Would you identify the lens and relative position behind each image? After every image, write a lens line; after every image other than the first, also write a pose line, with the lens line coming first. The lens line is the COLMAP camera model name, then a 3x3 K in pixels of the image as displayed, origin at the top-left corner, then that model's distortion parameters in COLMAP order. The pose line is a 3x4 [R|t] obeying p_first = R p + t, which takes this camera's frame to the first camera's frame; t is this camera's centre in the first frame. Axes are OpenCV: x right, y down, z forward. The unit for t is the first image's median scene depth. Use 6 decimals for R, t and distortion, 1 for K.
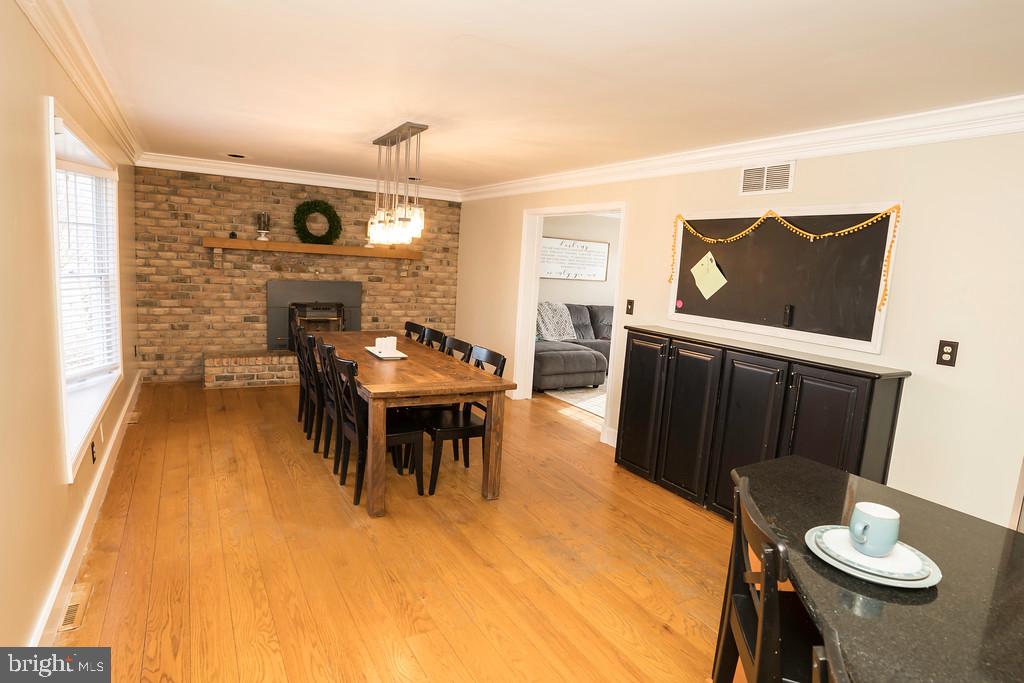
lens RADIAL K [[575.0, 0, 512.0], [0, 575.0, 341.5], [0, 0, 1]] dist [-0.047225, 0.001475]
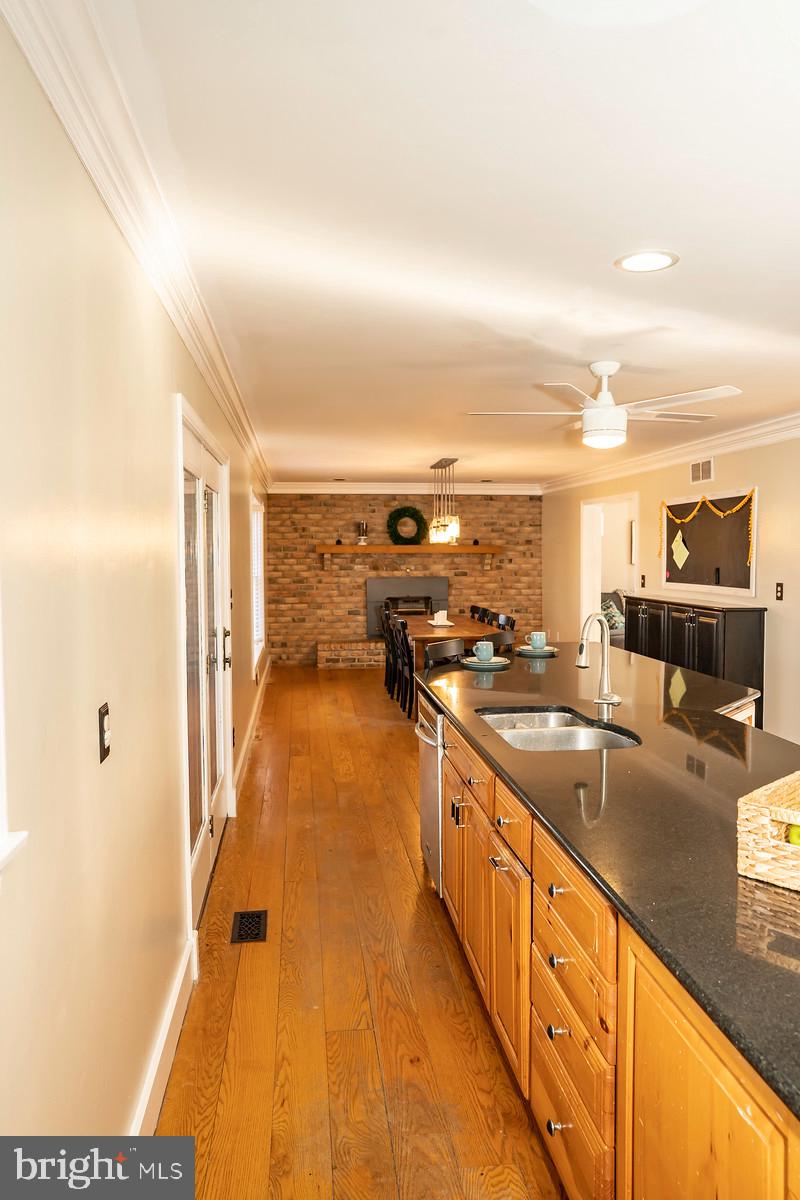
lens RADIAL K [[892.3, 0, 400.0], [0, 892.3, 600.0], [0, 0, 1]] dist [-0.028399, -0.000696]
pose [[0.919116, -0.044643, -0.391449, 0.369237], [0.007437, 0.995348, -0.096054, 0.119502], [0.393916, 0.085374, 0.915173, -0.681144]]
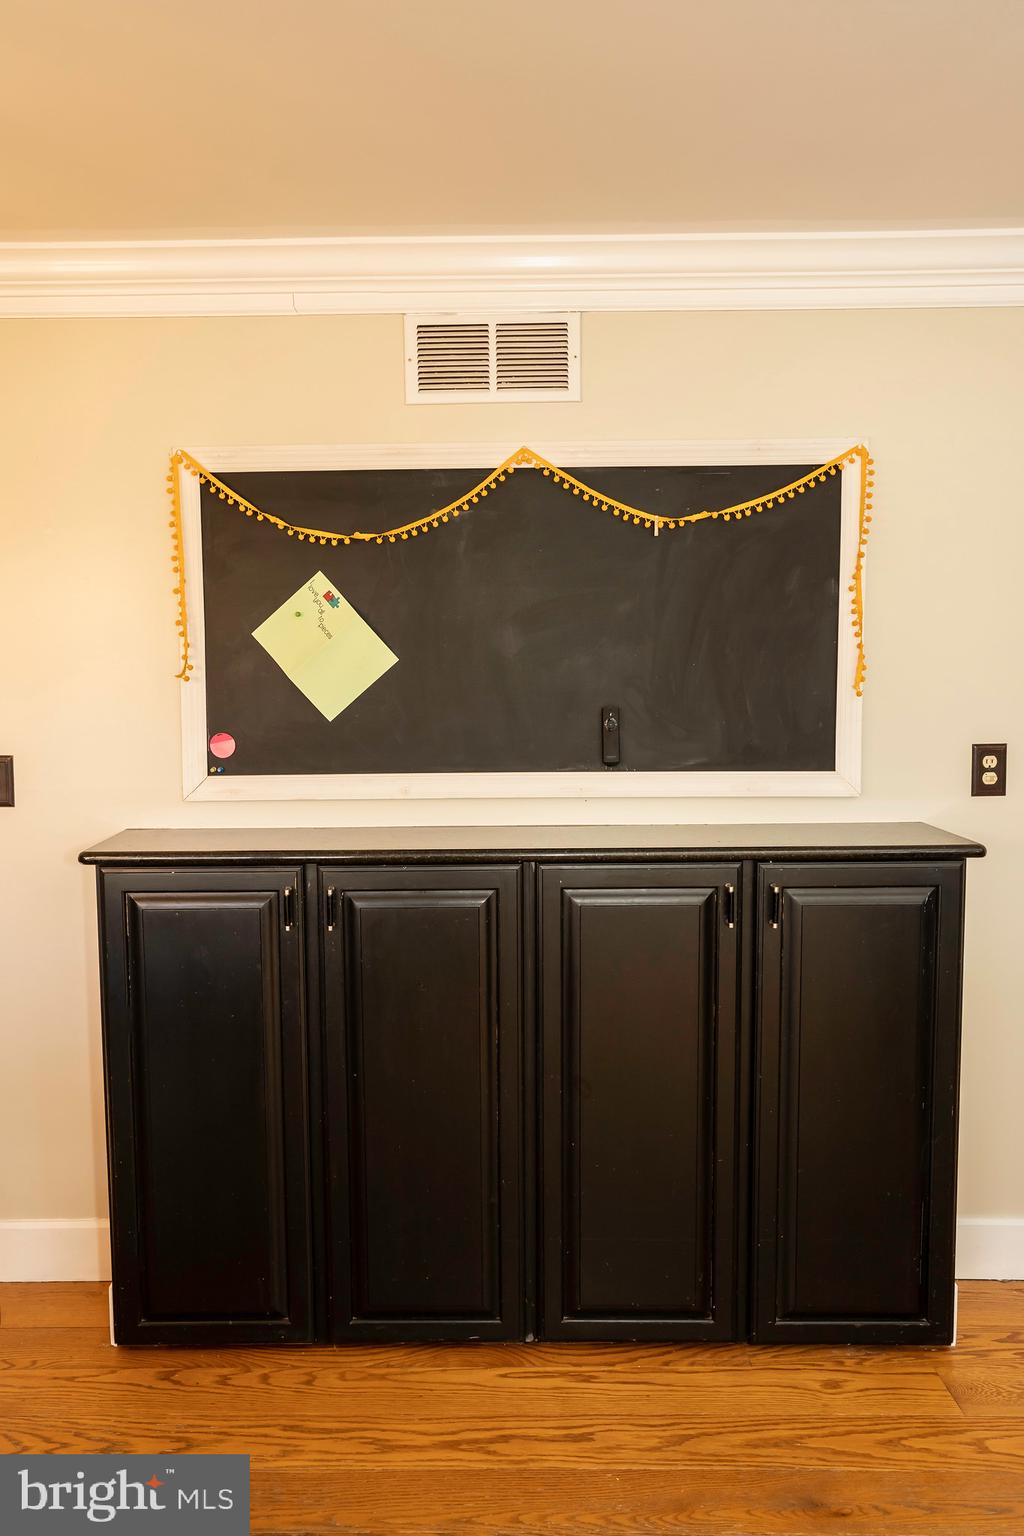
lens RADIAL K [[1142.1, 0, 512.0], [0, 1142.1, 768.0], [0, 0, 1]] dist [-0.028399, -0.000696]
pose [[0.505344, -0.150015, 0.849778, -0.110423], [0.158857, 0.984115, 0.079261, -0.056924], [-0.848170, 0.094939, 0.521147, 0.402190]]
